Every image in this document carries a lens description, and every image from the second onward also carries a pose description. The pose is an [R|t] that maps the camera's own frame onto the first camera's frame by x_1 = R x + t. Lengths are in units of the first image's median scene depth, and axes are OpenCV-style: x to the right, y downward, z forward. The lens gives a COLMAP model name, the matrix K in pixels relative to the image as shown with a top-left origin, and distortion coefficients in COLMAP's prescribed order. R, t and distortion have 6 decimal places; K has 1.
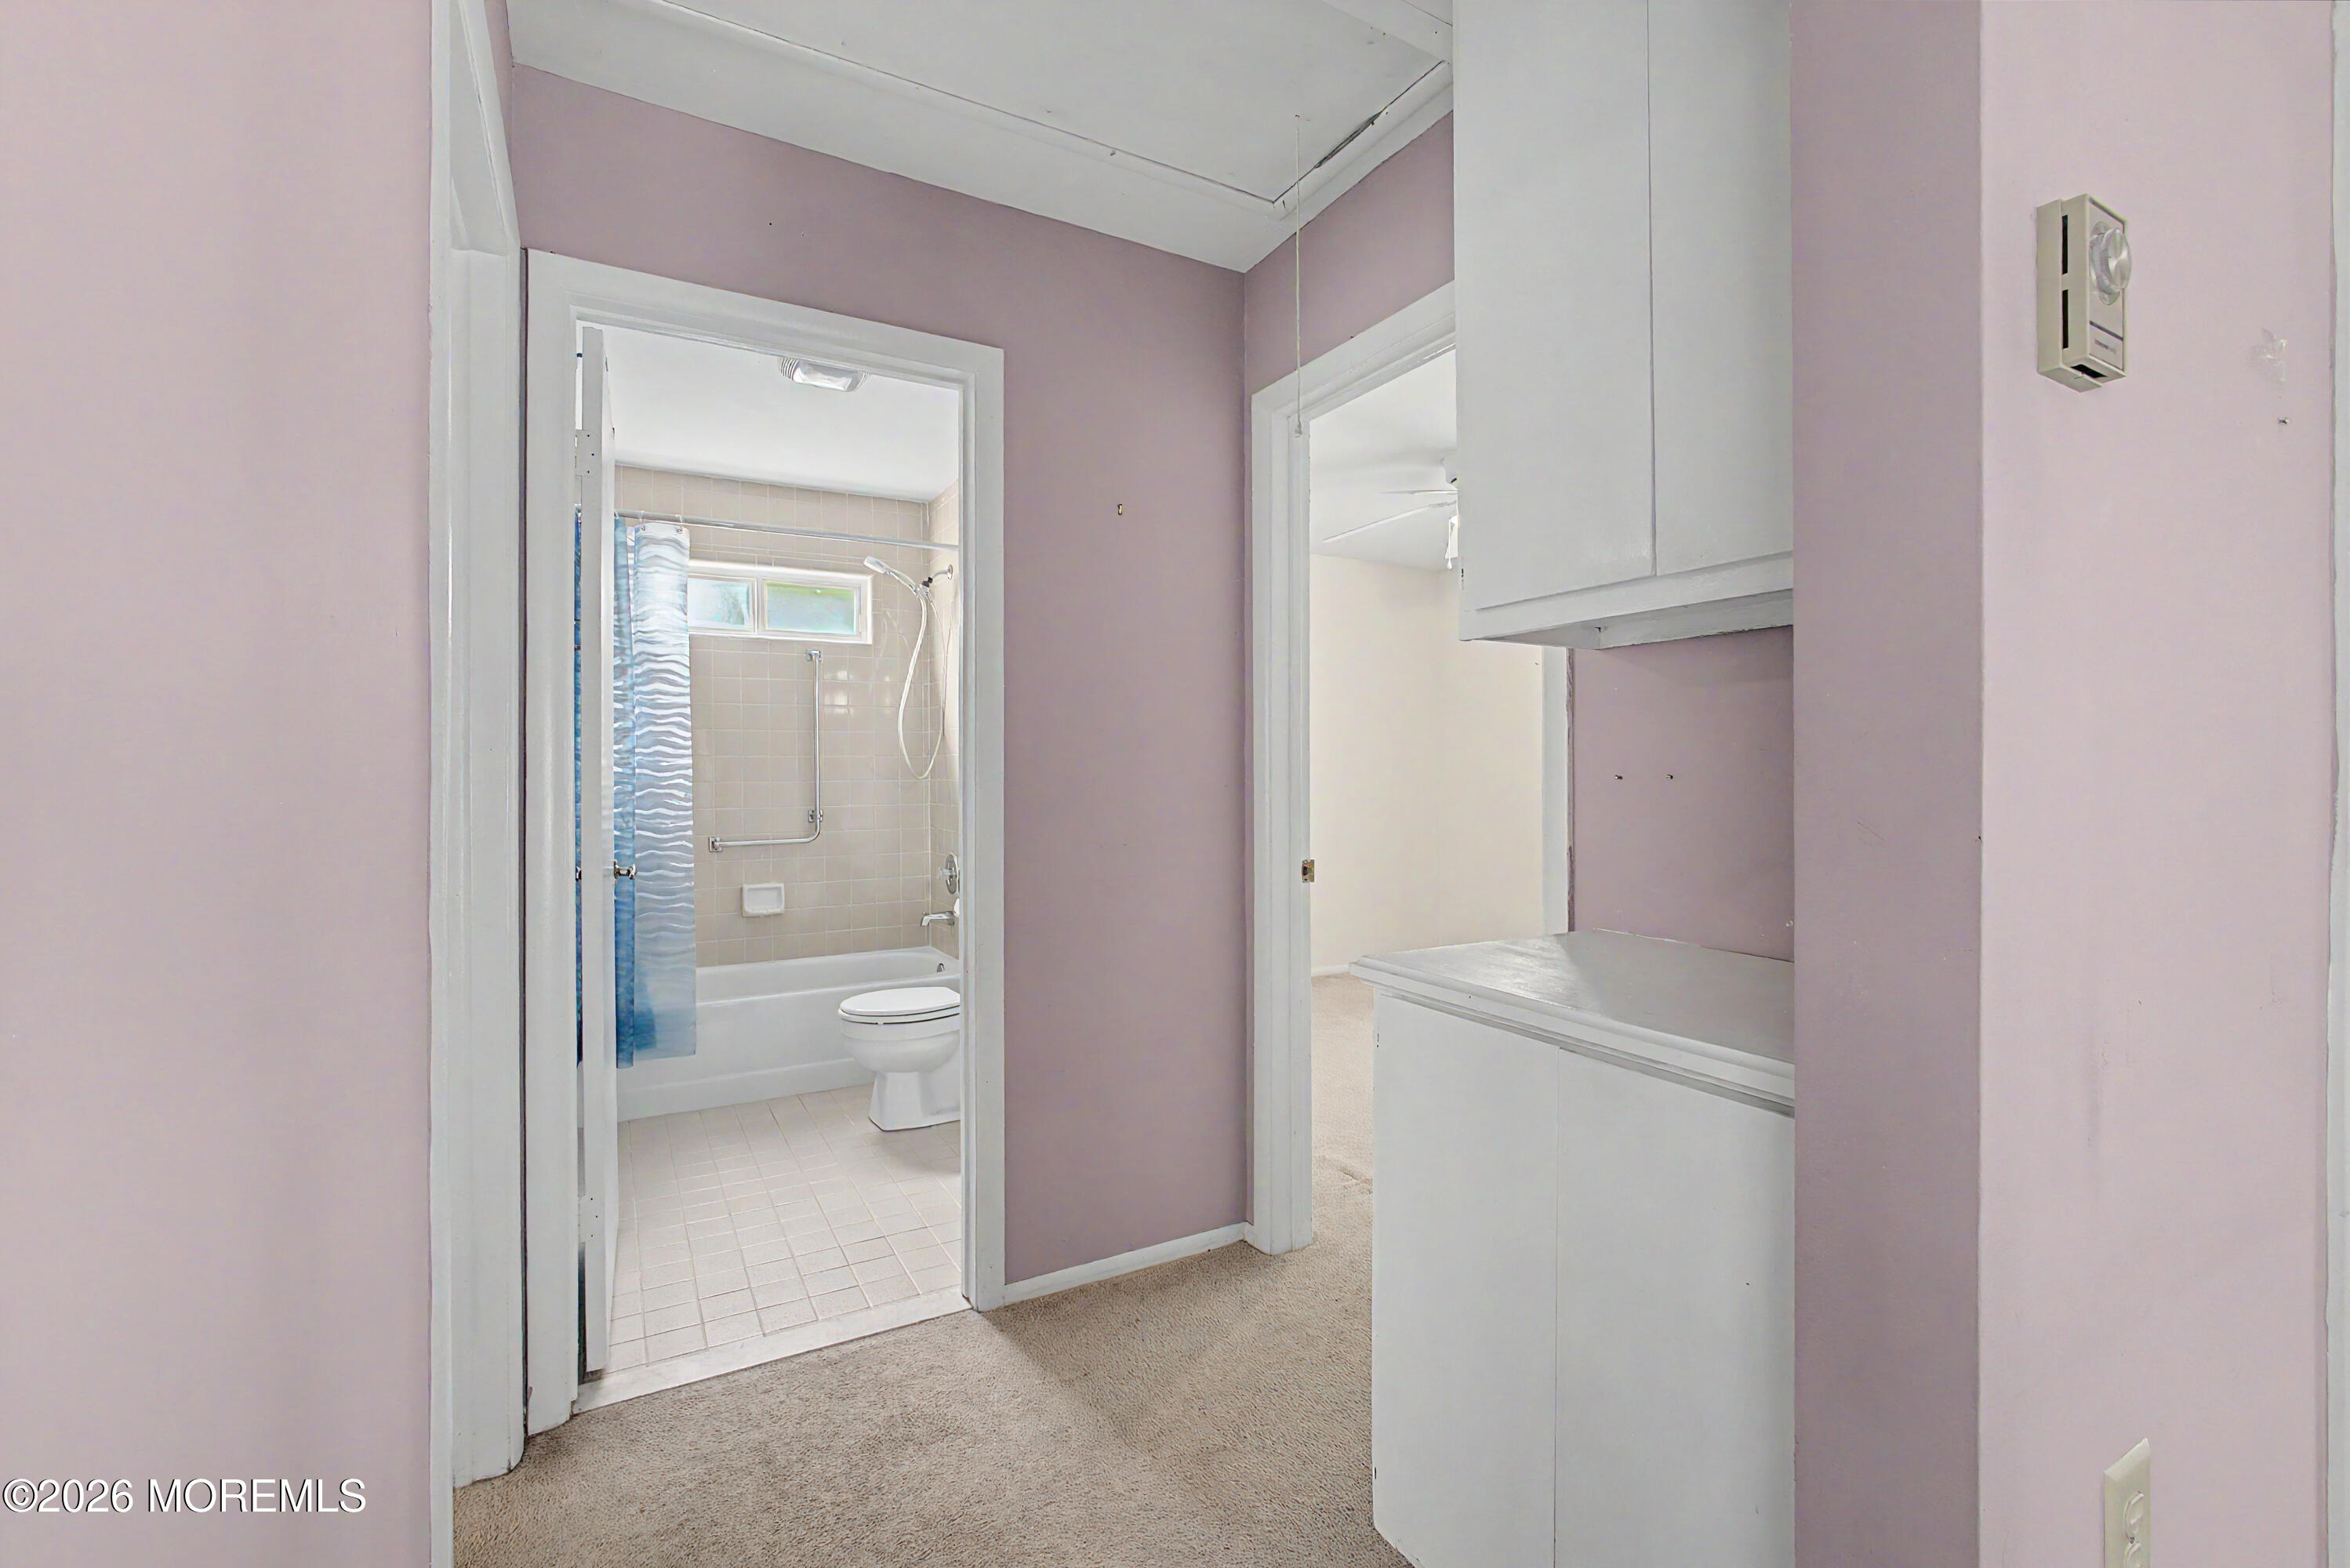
lens RADIAL K [[1031.2, 0, 1189.3], [0, 1031.2, 776.3], [0, 0, 1]] dist [-0.005354, 0.000742]
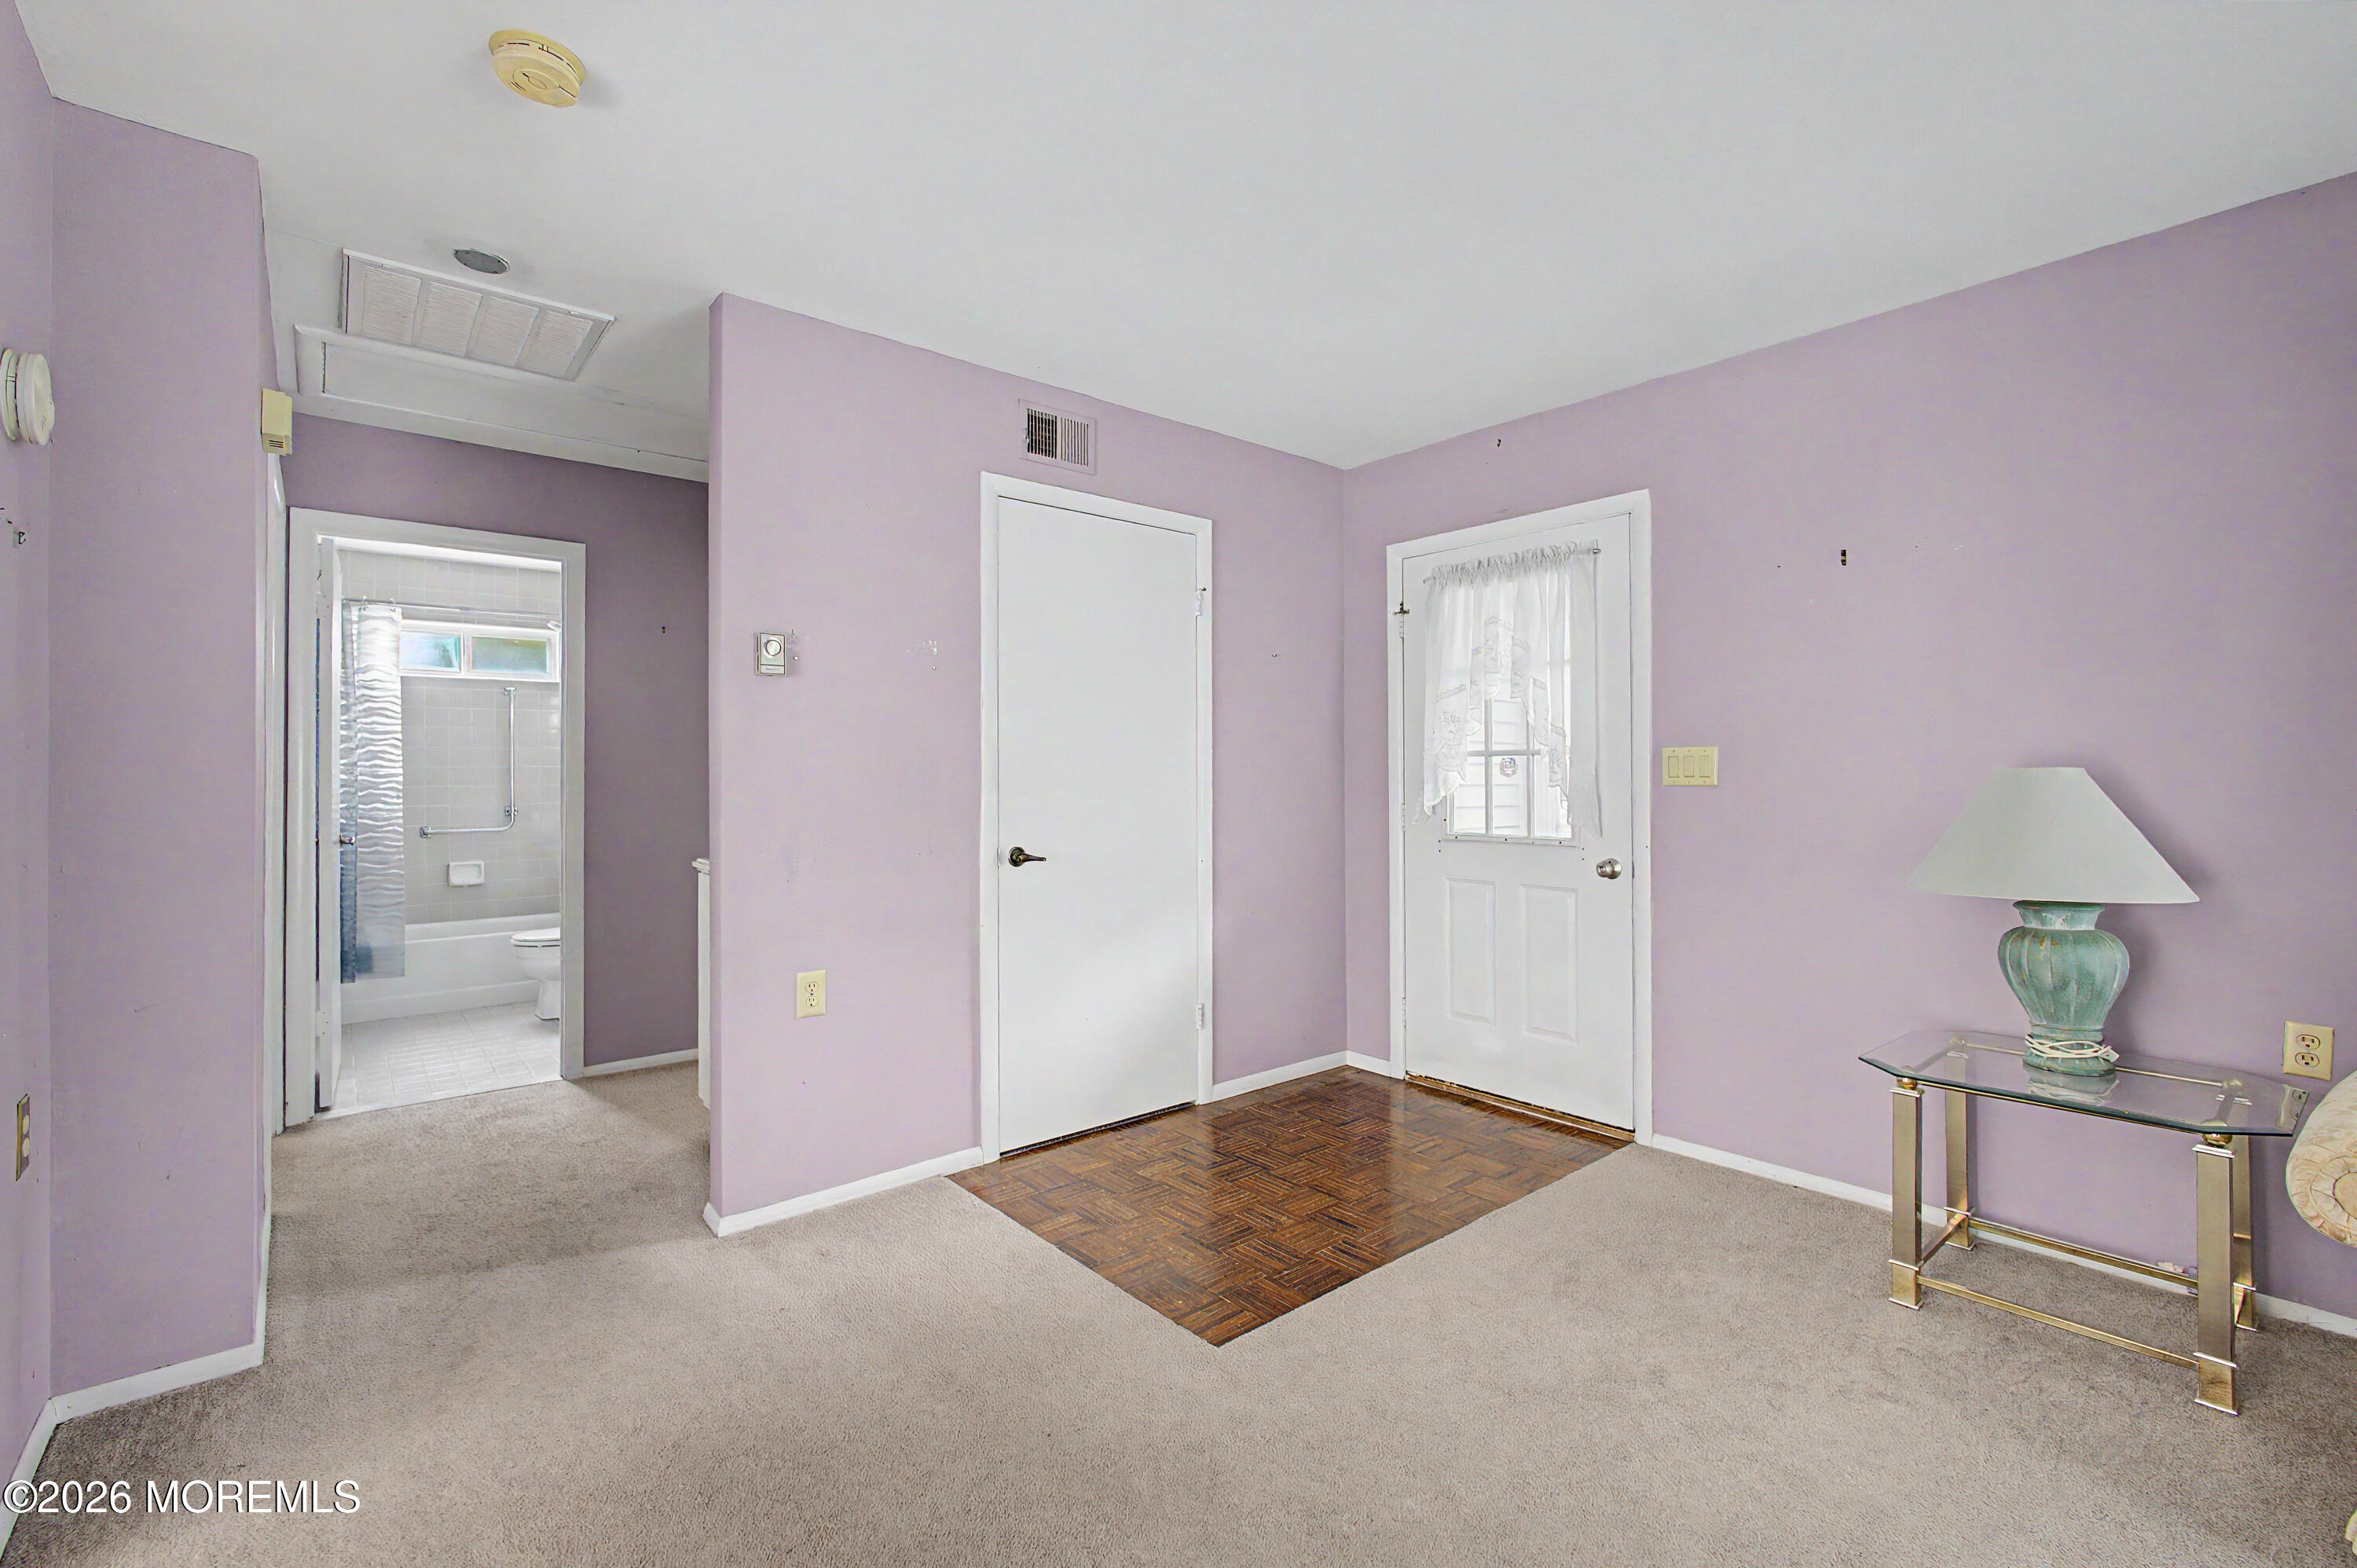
lens RADIAL K [[1034.3, 0, 1192.8], [0, 1034.3, 776.3], [0, 0, 1]] dist [-0.005354, 0.000742]
pose [[0.984191, 0.002676, 0.177093, 0.353209], [-0.001821, 0.999986, -0.004991, -0.002228], [-0.177103, 0.004589, 0.984182, -0.620360]]
